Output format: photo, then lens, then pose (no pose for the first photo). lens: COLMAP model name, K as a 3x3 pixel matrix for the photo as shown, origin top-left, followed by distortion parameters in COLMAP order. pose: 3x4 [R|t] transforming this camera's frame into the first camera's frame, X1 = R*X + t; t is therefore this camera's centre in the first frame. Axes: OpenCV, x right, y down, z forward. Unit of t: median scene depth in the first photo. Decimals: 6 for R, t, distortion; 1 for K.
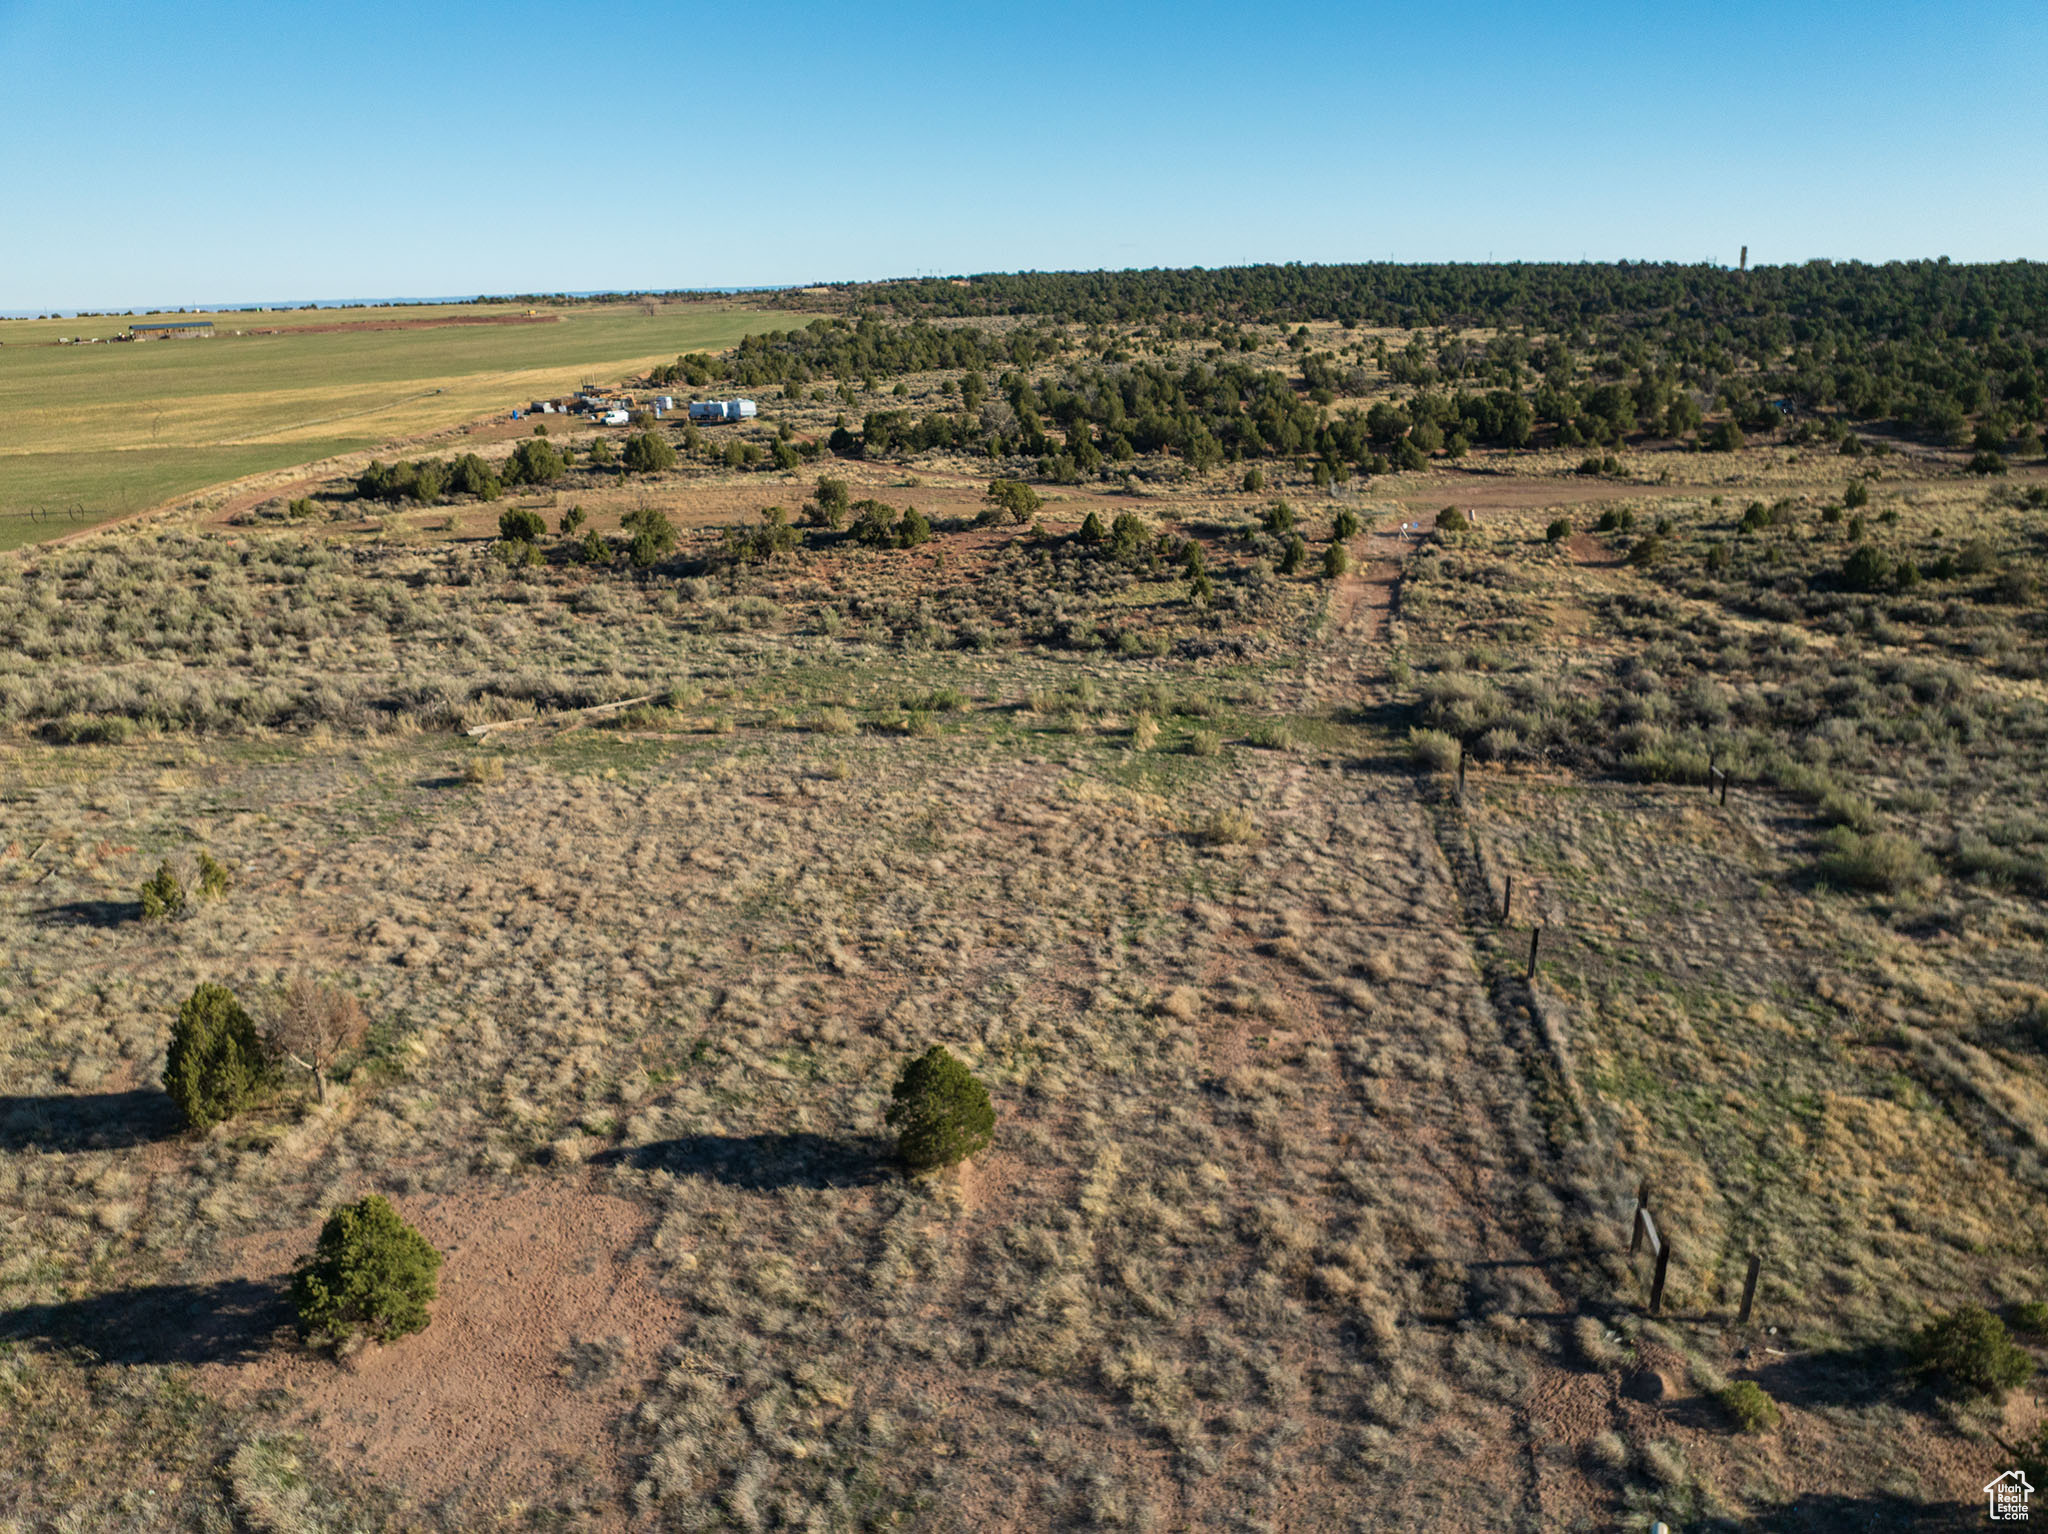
lens RADIAL K [[1467.5, 0, 1037.3], [0, 1467.5, 765.3], [0, 0, 1]] dist [-0.044948, 0.024330]
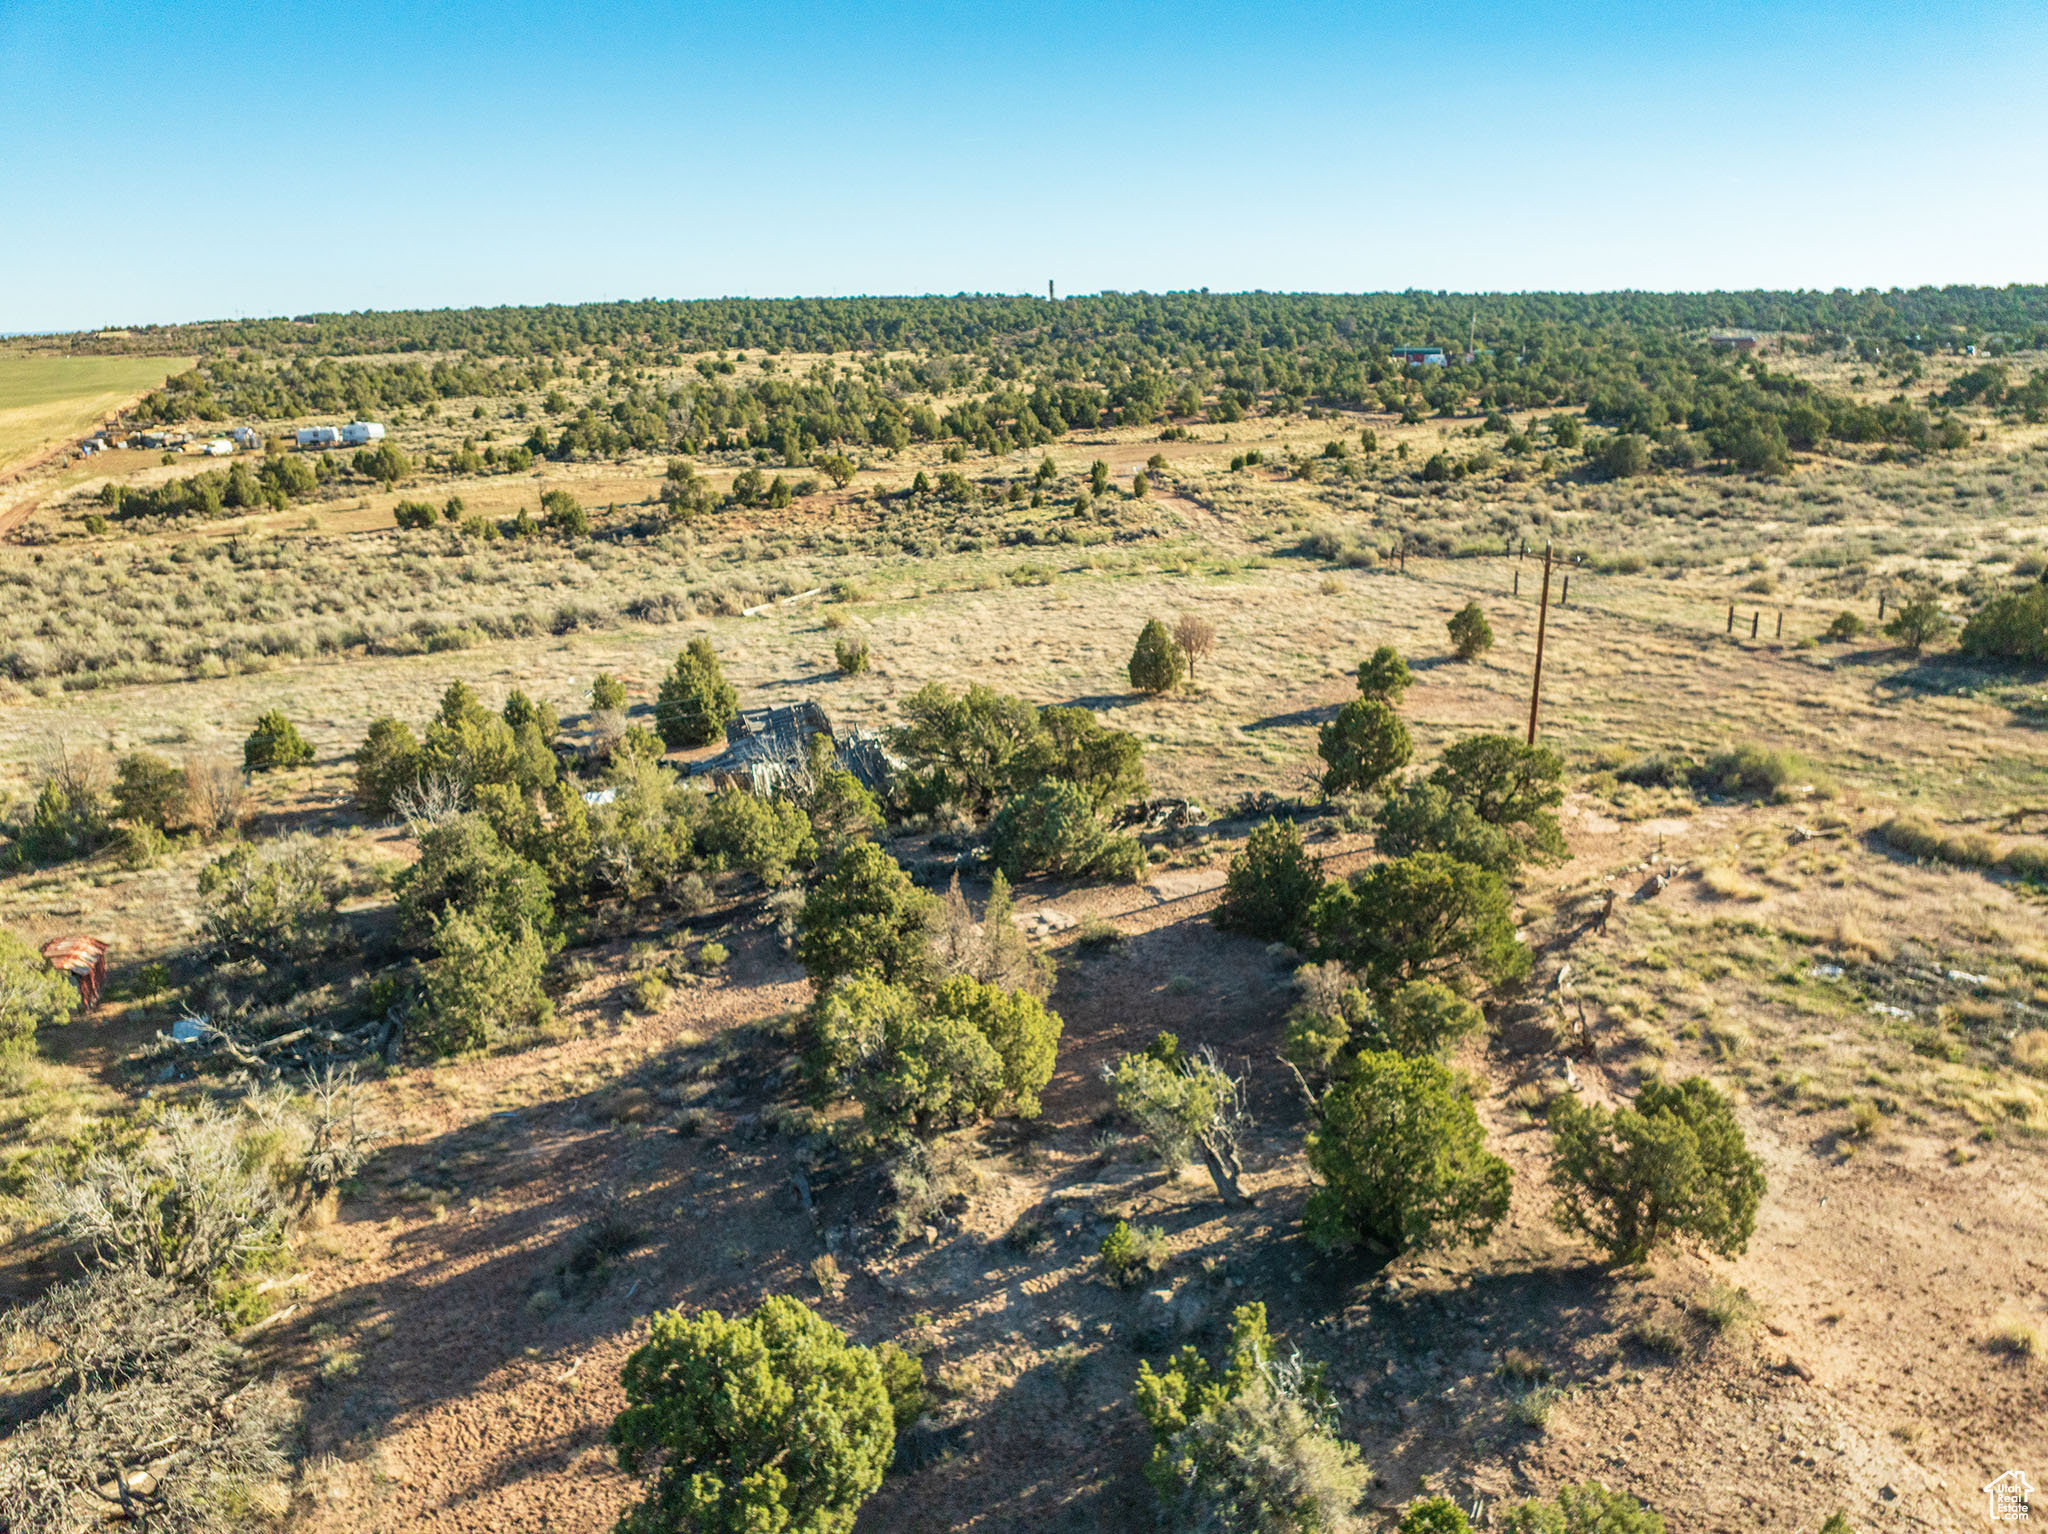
lens RADIAL K [[1467.5, 0, 1037.3], [0, 1467.5, 765.3], [0, 0, 1]] dist [-0.044948, 0.024330]
pose [[0.892638, -0.137652, 0.429242, -0.568493], [0.147959, 0.988948, 0.009450, 0.109148], [-0.425799, 0.055075, 0.903140, -0.255462]]
